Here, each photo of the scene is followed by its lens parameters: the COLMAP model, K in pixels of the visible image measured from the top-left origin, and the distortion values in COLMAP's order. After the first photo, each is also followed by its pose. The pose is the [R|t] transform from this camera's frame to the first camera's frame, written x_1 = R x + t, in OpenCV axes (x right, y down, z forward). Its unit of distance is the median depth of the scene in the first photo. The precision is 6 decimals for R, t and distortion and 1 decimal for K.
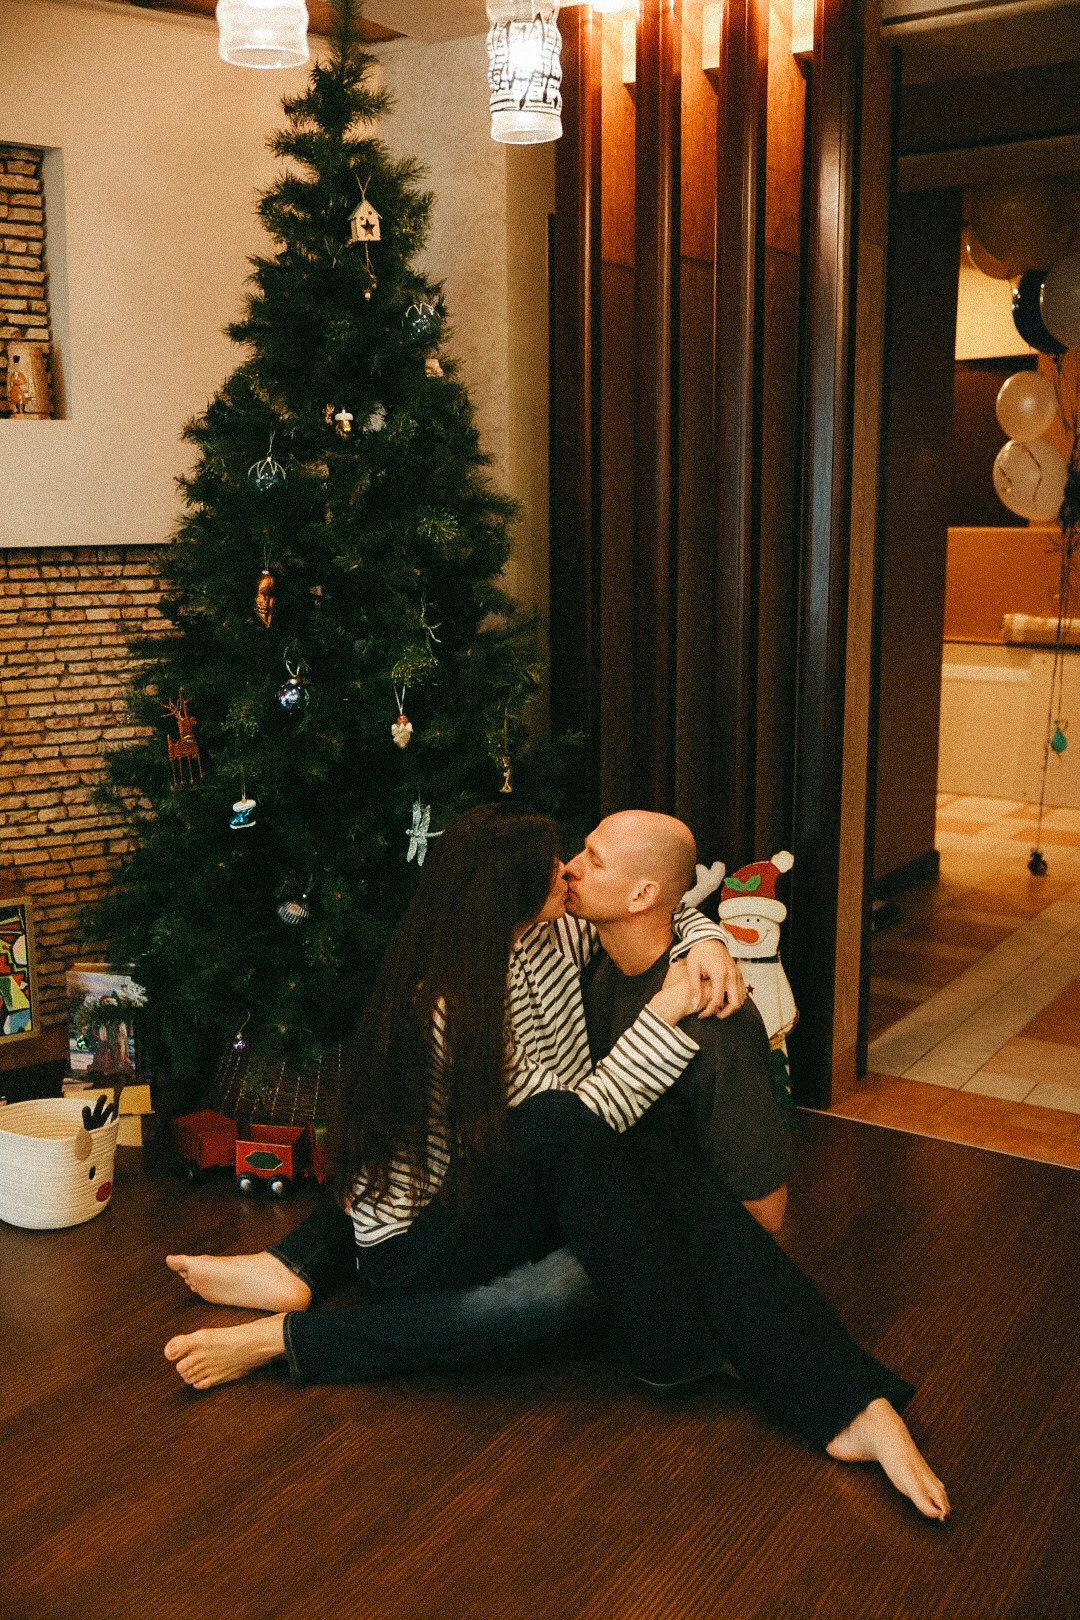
lens RADIAL K [[1596.5, 0, 540.0], [0, 1596.5, 810.0], [0, 0, 1]] dist [0.005475, 0.017780]
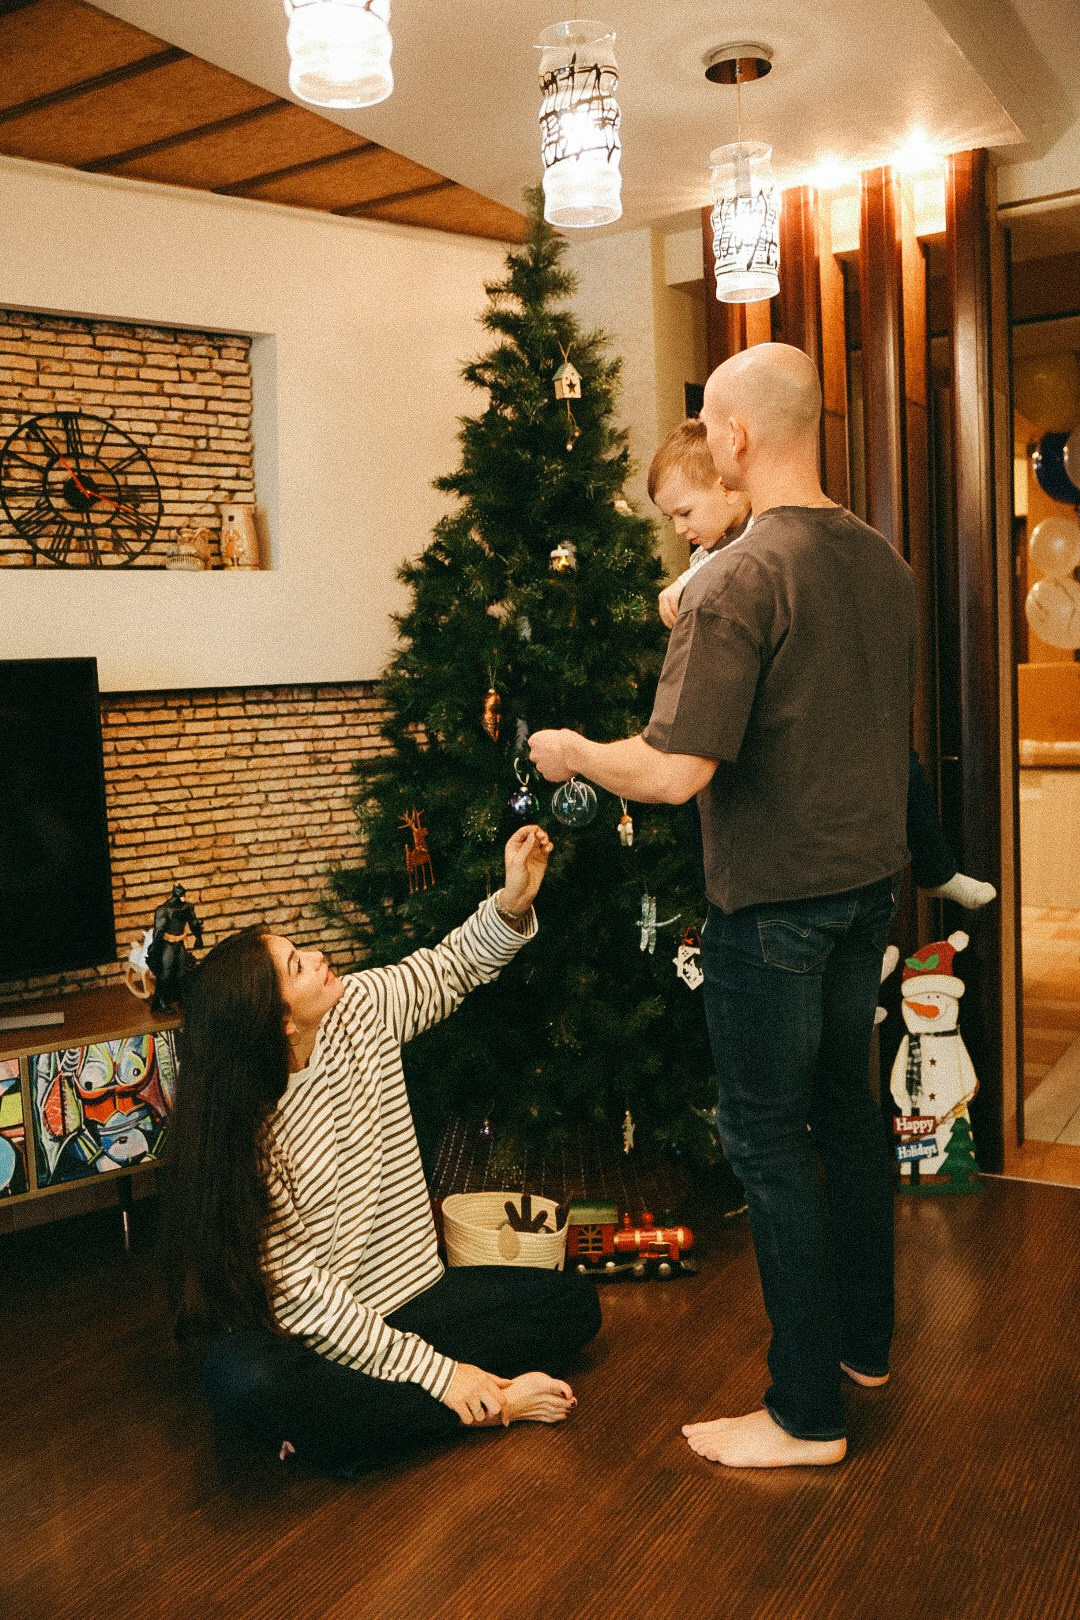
lens RADIAL K [[1456.1, 0, 540.0], [0, 1456.1, 810.0], [0, 0, 1]] dist [-0.033410, 0.013164]
pose [[0.998555, -0.040679, 0.035113, -0.150585], [0.044129, 0.993613, -0.103852, 0.031158], [-0.030664, 0.105251, 0.993973, 0.014418]]
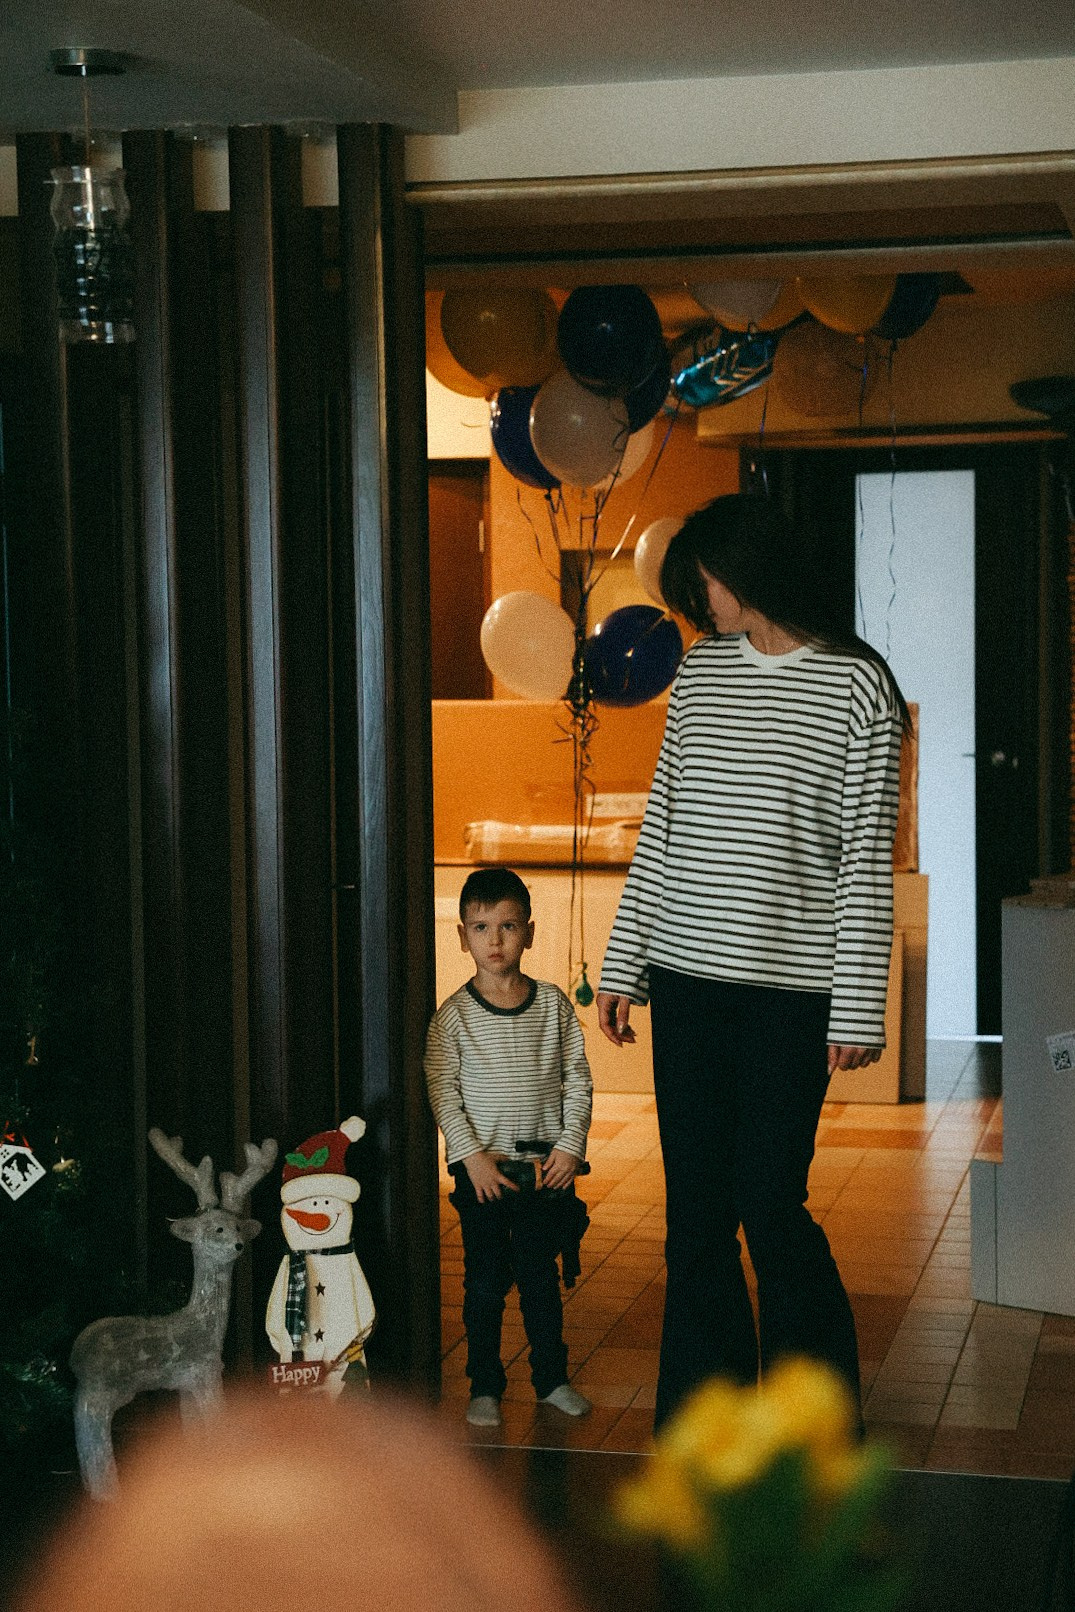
lens RADIAL K [[3182.8, 0, 537.5], [0, 3182.8, 806.0], [0, 0, 1]] dist [0.391012, 0.048225]
pose [[0.938681, -0.030648, 0.343422, -0.309106], [0.073498, 0.990934, -0.112459, 0.055908], [-0.336862, 0.130804, 0.932424, -0.594126]]
